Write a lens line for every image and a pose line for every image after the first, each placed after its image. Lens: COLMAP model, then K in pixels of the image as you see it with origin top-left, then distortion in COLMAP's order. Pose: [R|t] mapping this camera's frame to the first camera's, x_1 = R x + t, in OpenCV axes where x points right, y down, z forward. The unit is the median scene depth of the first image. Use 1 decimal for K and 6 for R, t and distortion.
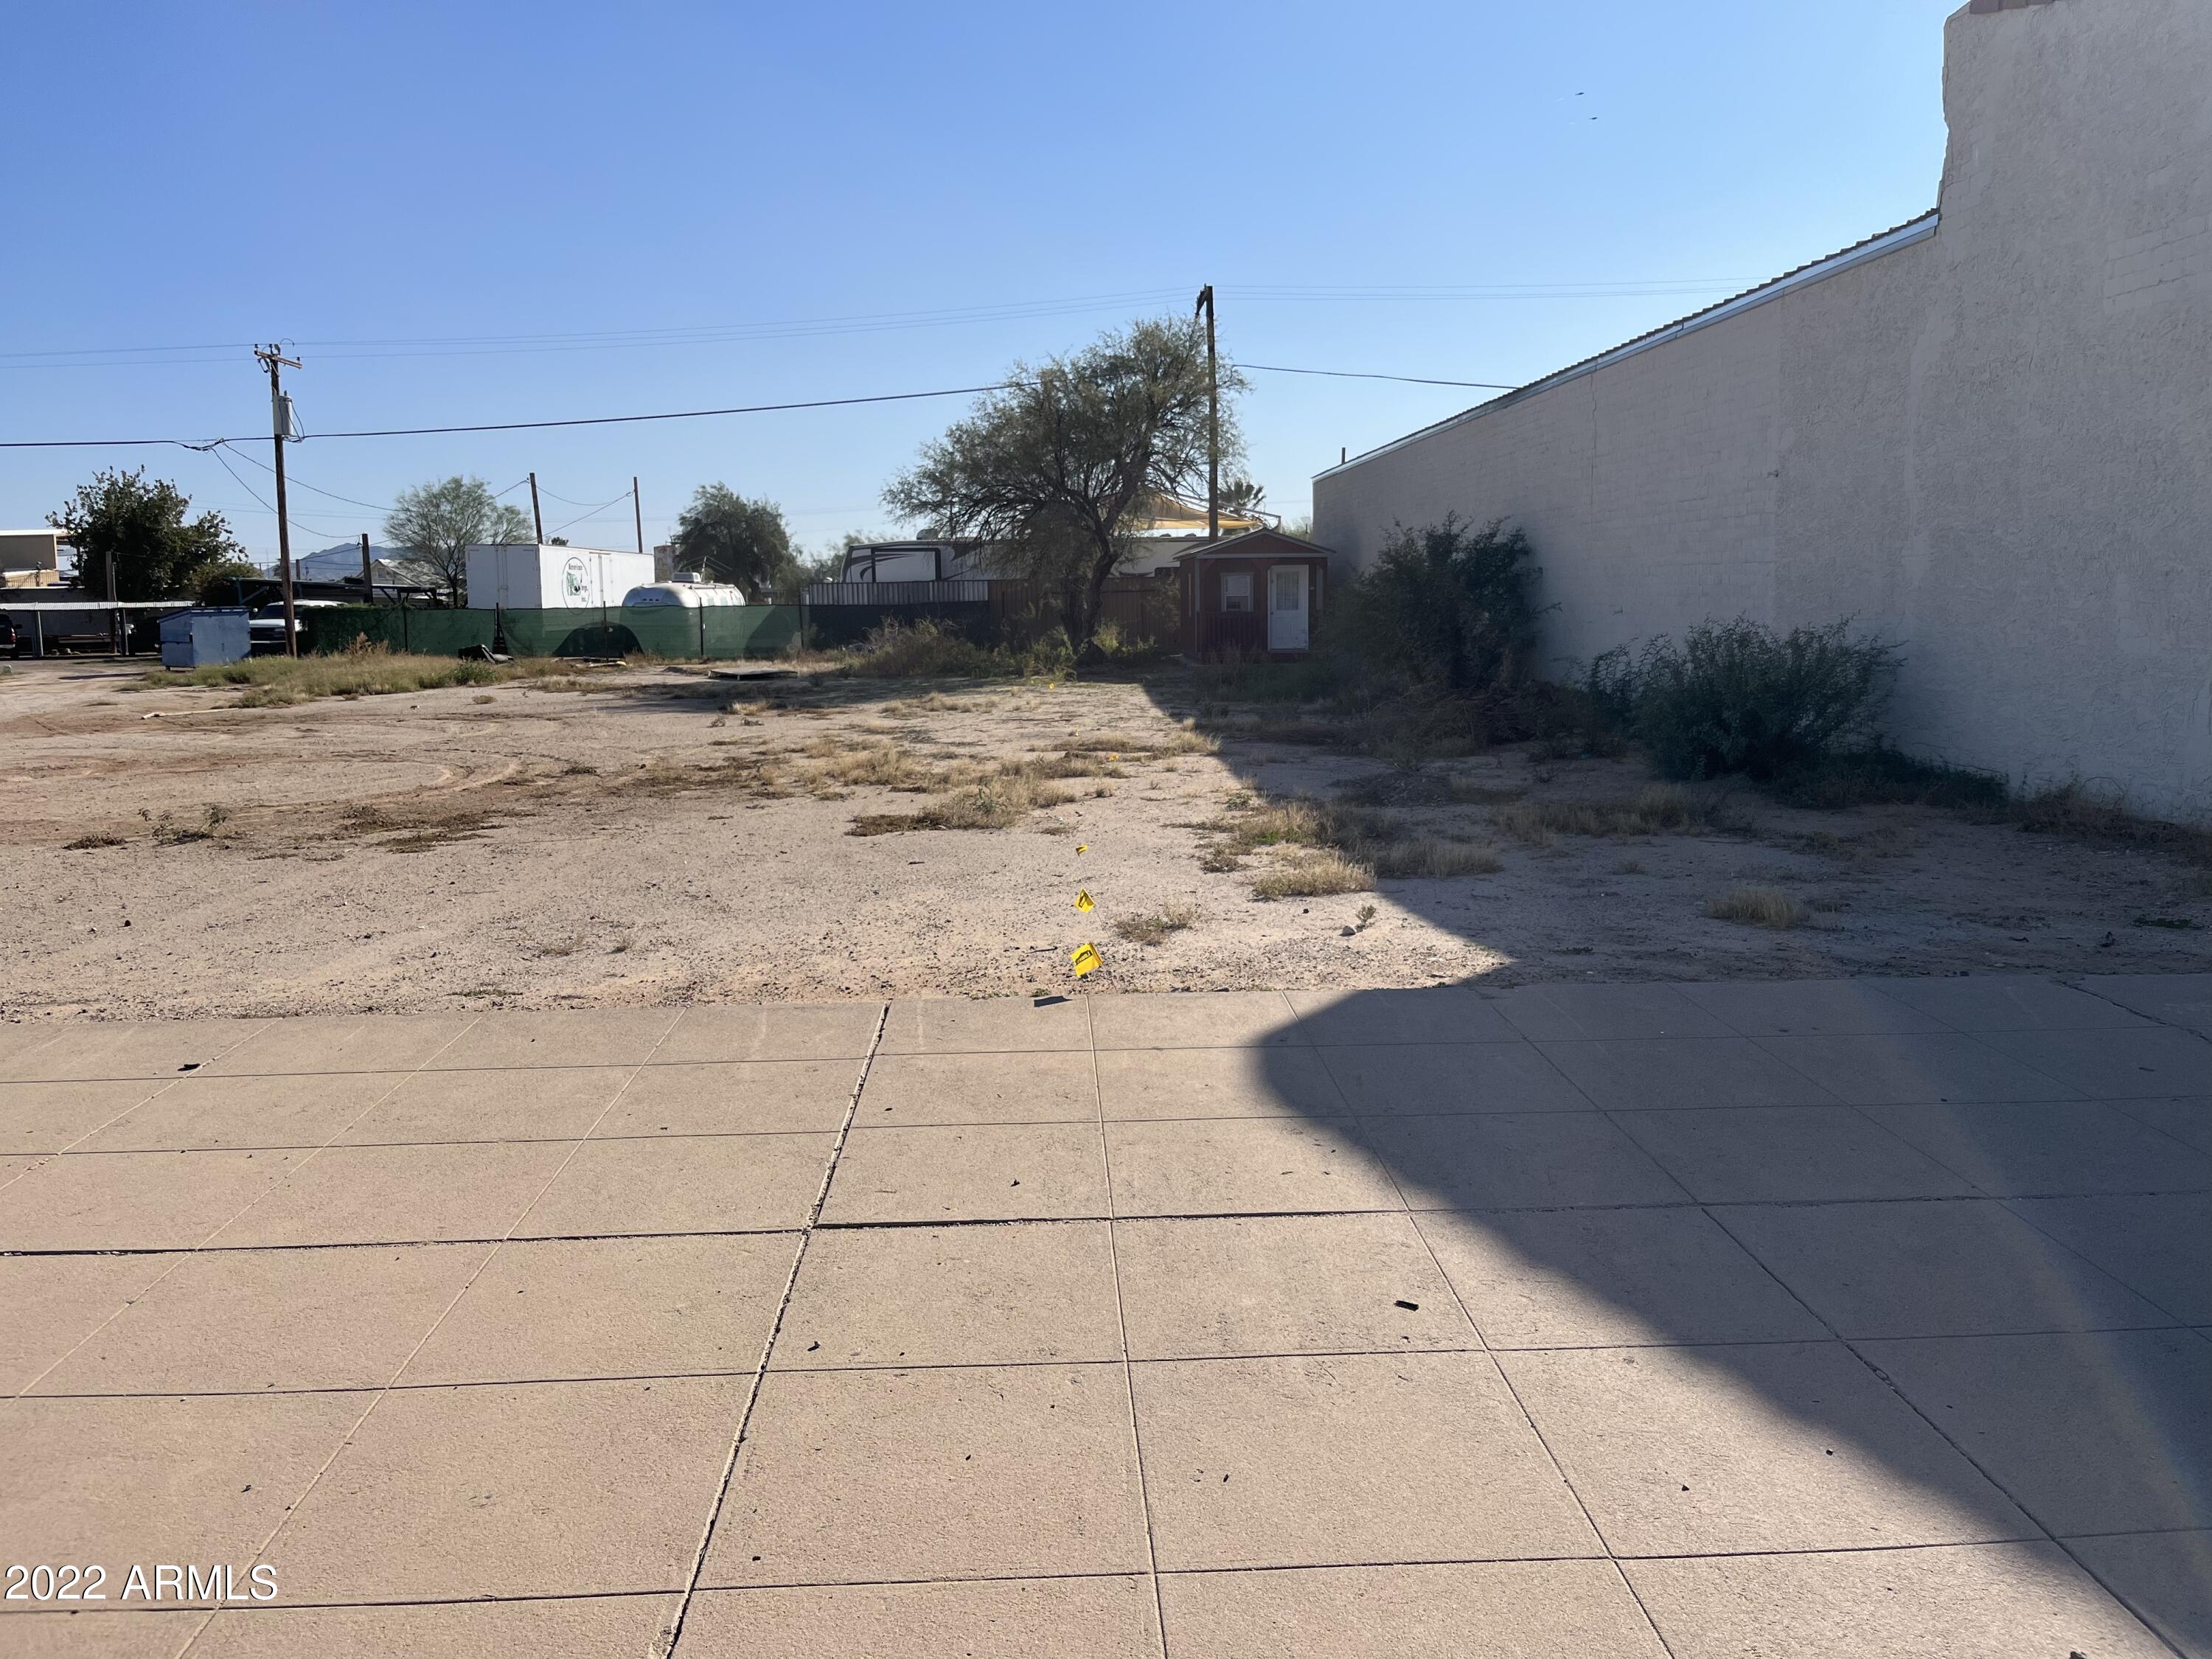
lens RADIAL K [[1675.8, 0, 1108.7], [0, 1675.8, 820.1], [0, 0, 1]] dist [0.012113, -0.019943]
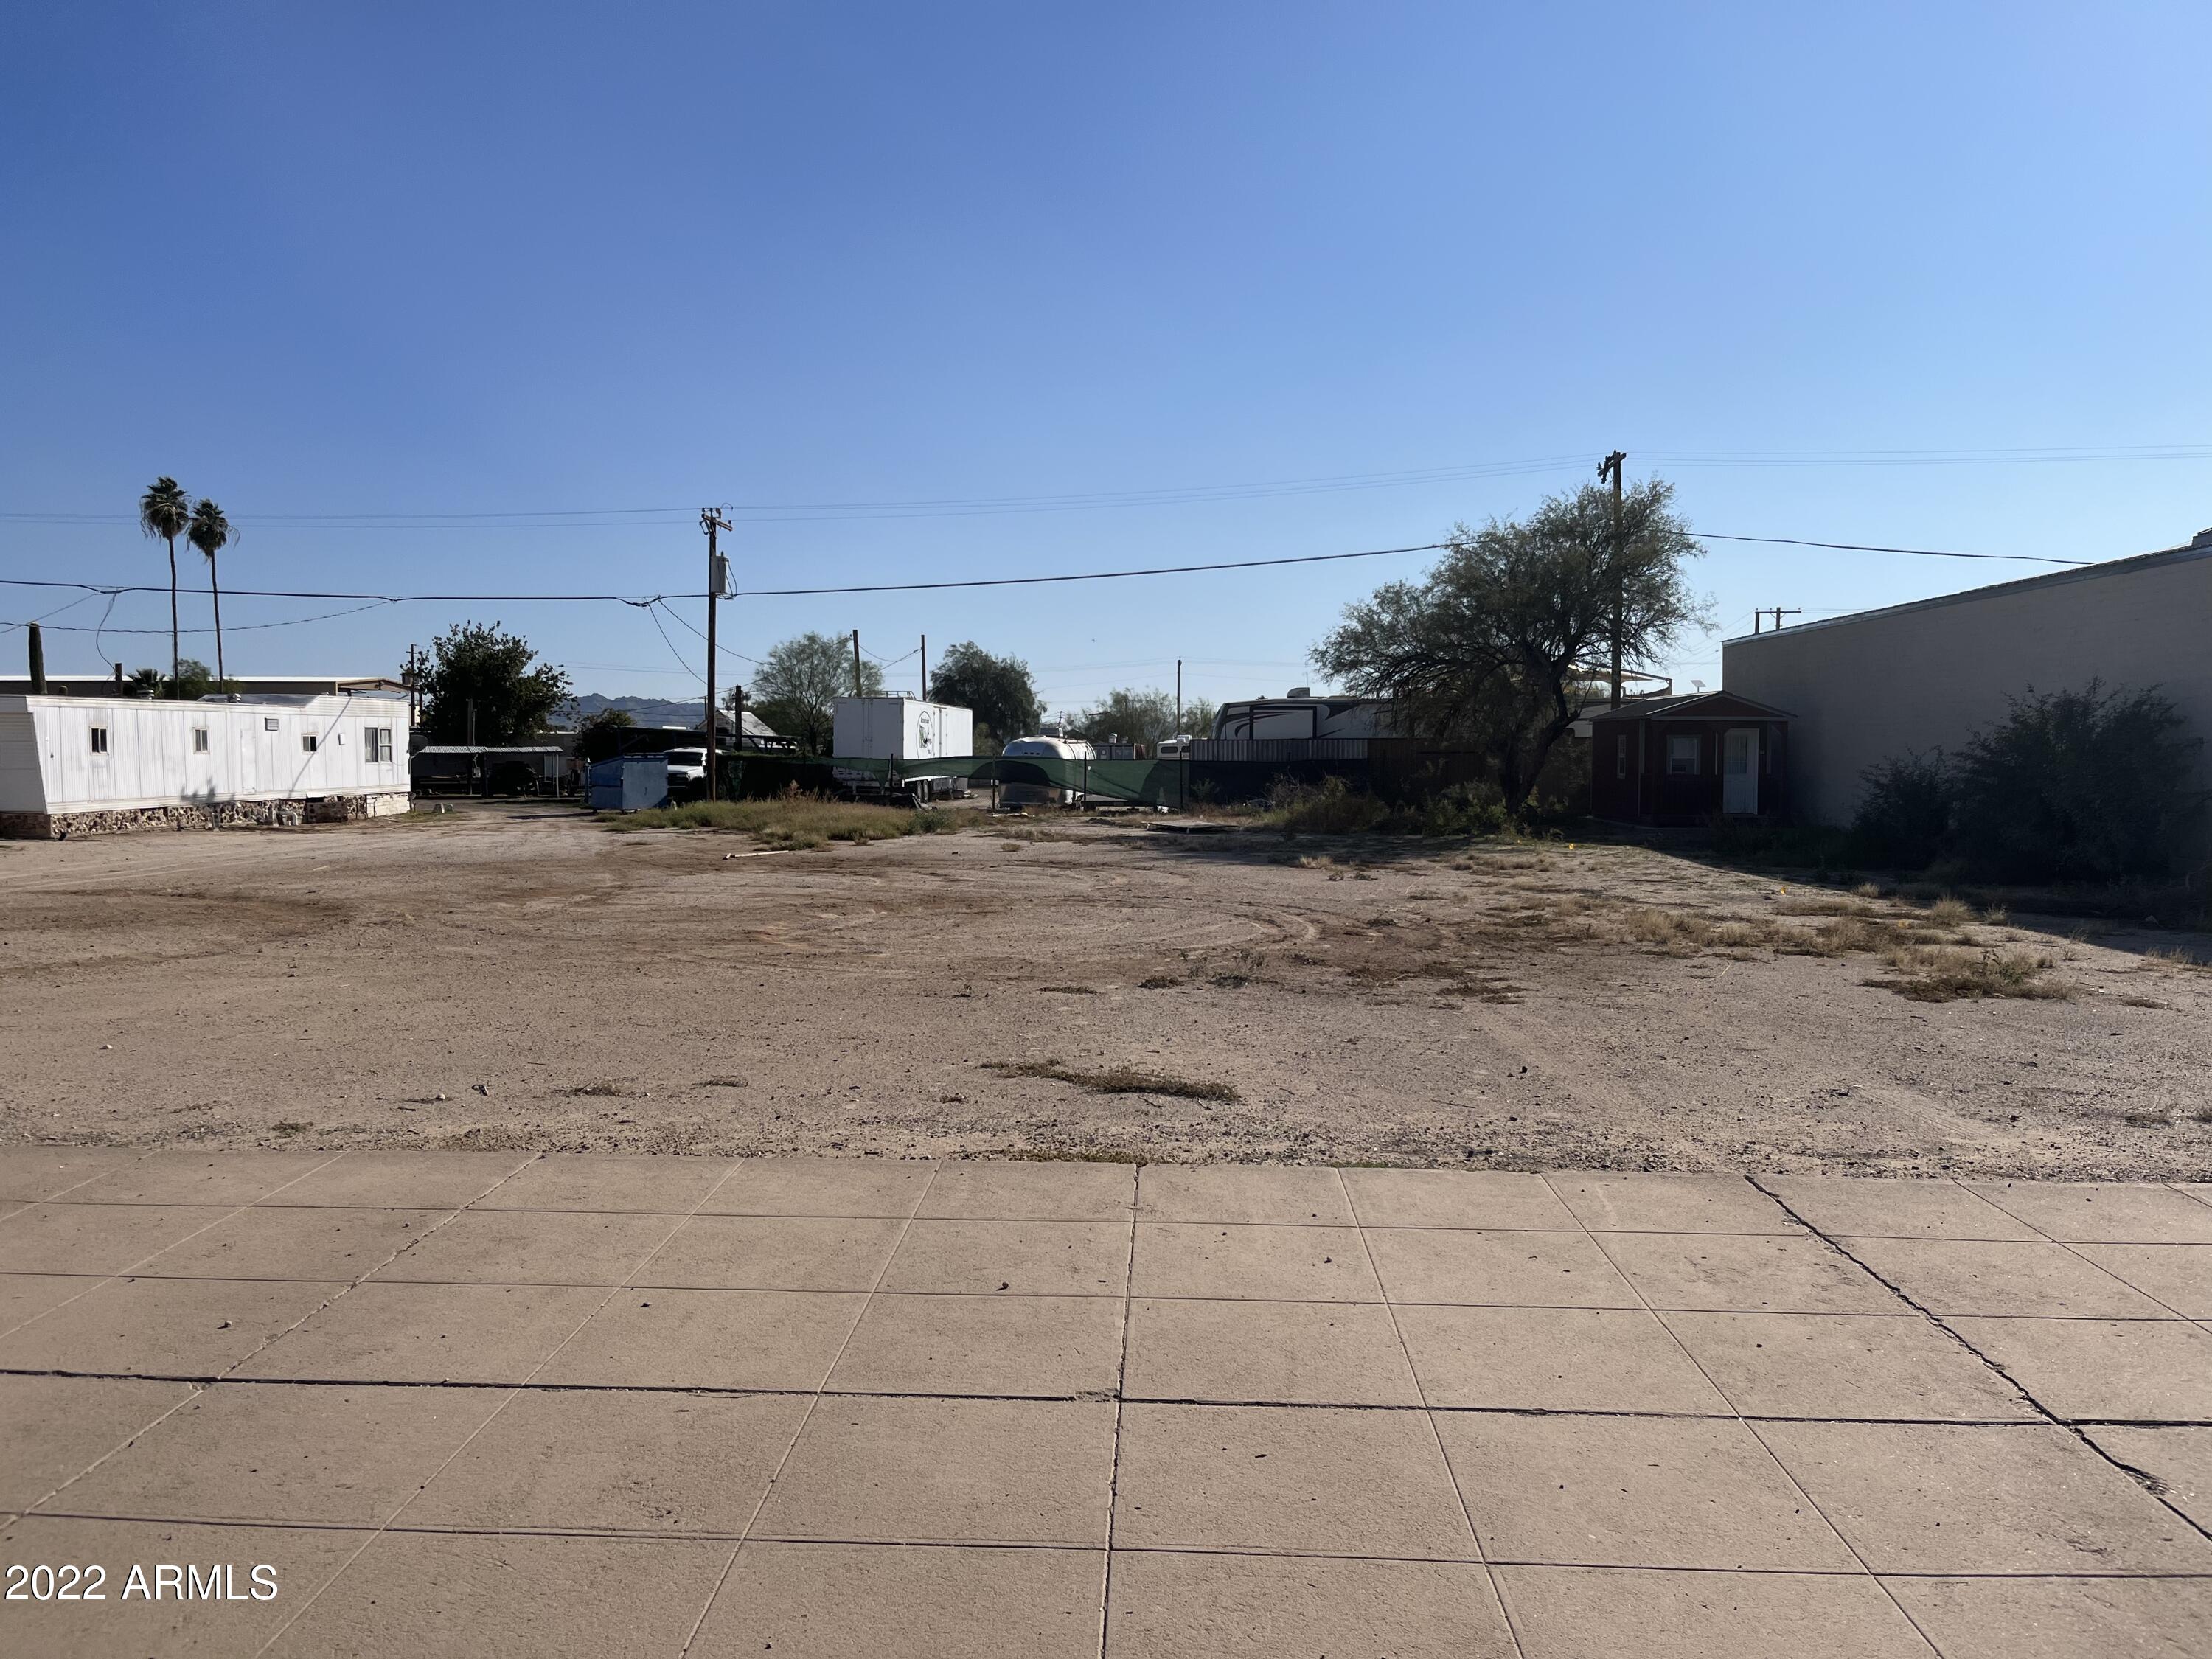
lens RADIAL K [[1675.8, 0, 1089.3], [0, 1675.8, 819.6], [0, 0, 1]] dist [0.012113, -0.019943]
pose [[0.993998, 0.020792, -0.107403, -0.140483], [-0.030792, 0.995255, -0.092300, 0.002607], [0.104974, 0.095053, 0.989922, -0.004658]]
